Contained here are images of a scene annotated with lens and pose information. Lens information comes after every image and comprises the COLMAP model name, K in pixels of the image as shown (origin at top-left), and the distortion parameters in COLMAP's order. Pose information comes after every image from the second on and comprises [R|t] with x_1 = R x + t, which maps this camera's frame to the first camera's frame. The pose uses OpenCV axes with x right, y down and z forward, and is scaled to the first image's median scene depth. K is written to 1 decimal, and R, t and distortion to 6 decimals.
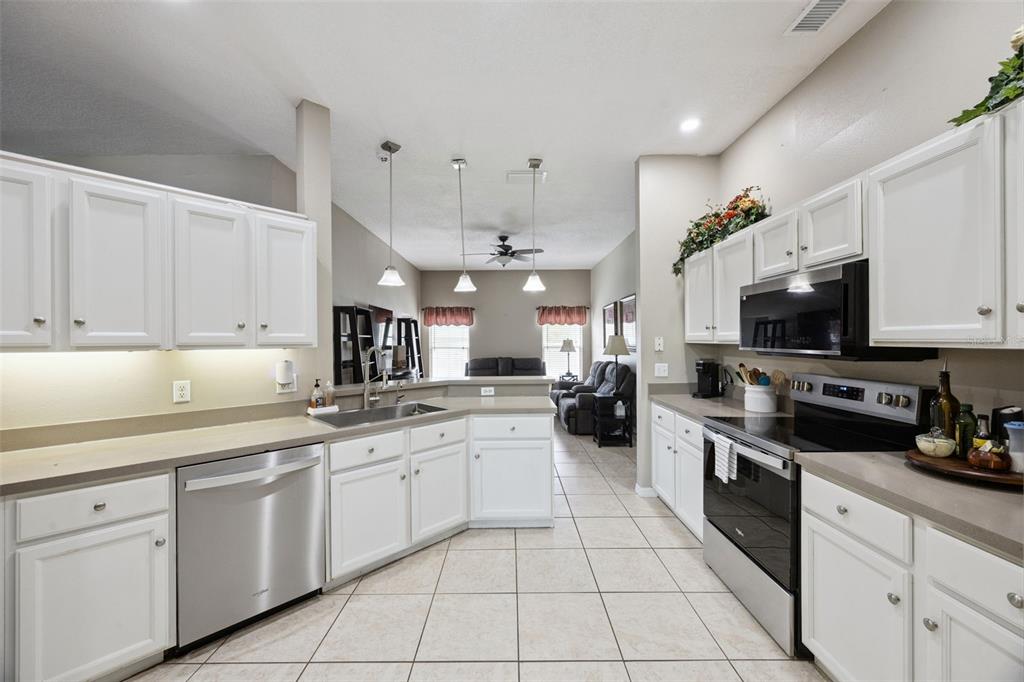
lens RADIAL K [[389.6, 0, 509.5], [0, 389.6, 343.3], [0, 0, 1]] dist [-0.001307, -0.000094]
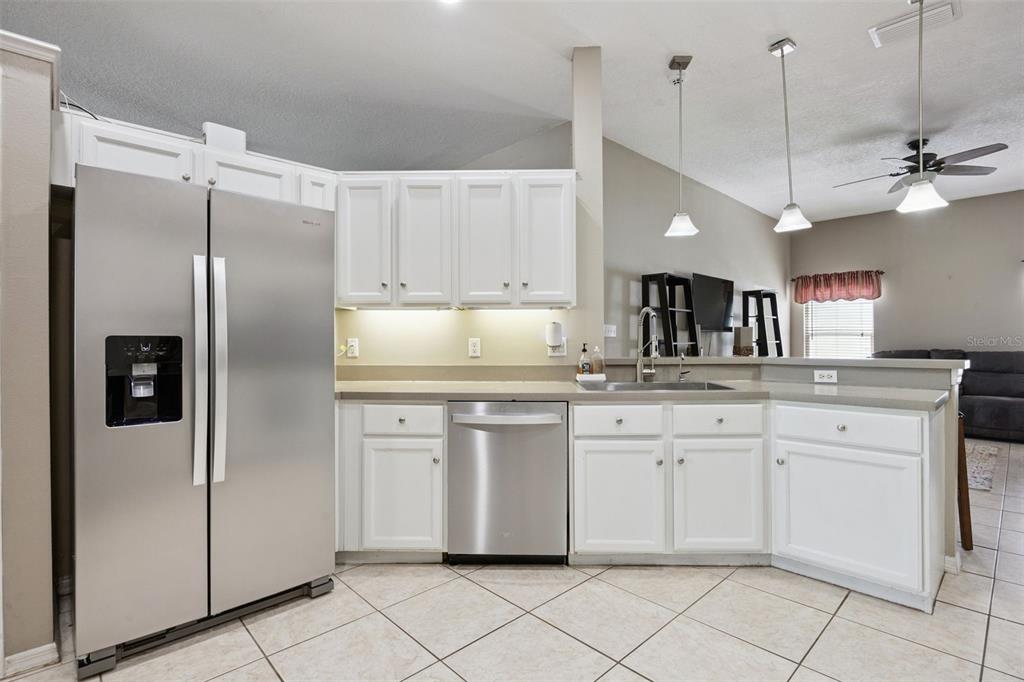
lens RADIAL K [[484.2, 0, 512.0], [0, 484.2, 341.0], [0, 0, 1]] dist [-0.005442, -0.000670]
pose [[0.688767, 0.003791, -0.724973, 0.203019], [-0.003565, 0.999992, 0.001841, 0.077548], [0.724974, 0.001317, 0.688775, 0.075098]]
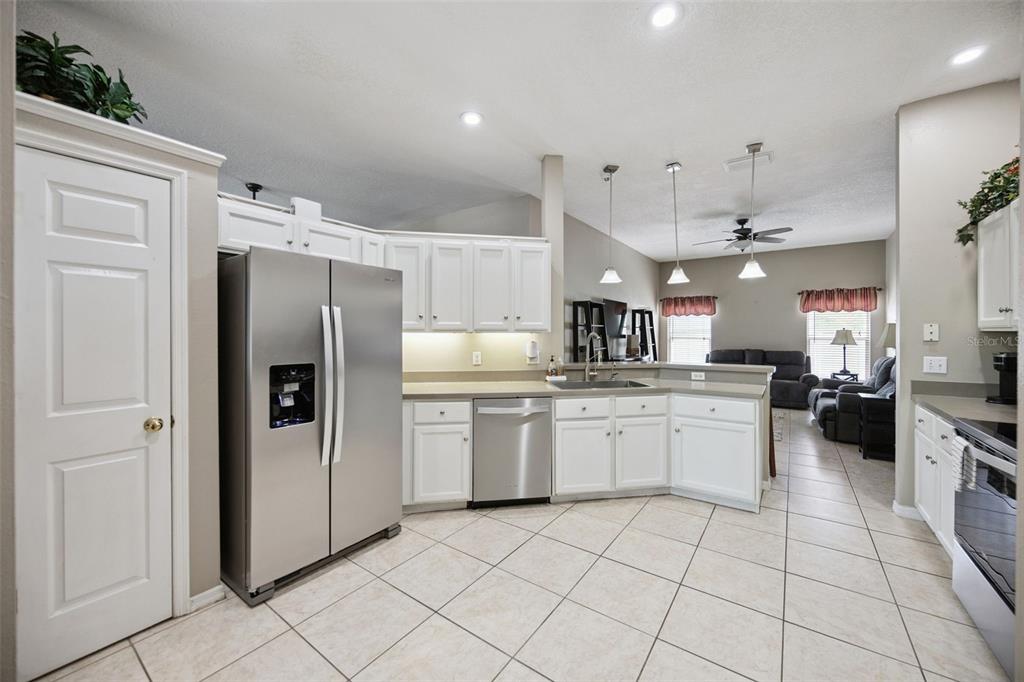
lens RADIAL K [[388.1, 0, 513.2], [0, 388.1, 337.4], [0, 0, 1]] dist [-0.000198, -0.000049]
pose [[0.814238, 0.012284, -0.580402, 0.175989], [-0.008437, 0.999921, 0.009327, 0.014732], [0.580470, -0.002698, 0.814277, -0.185333]]
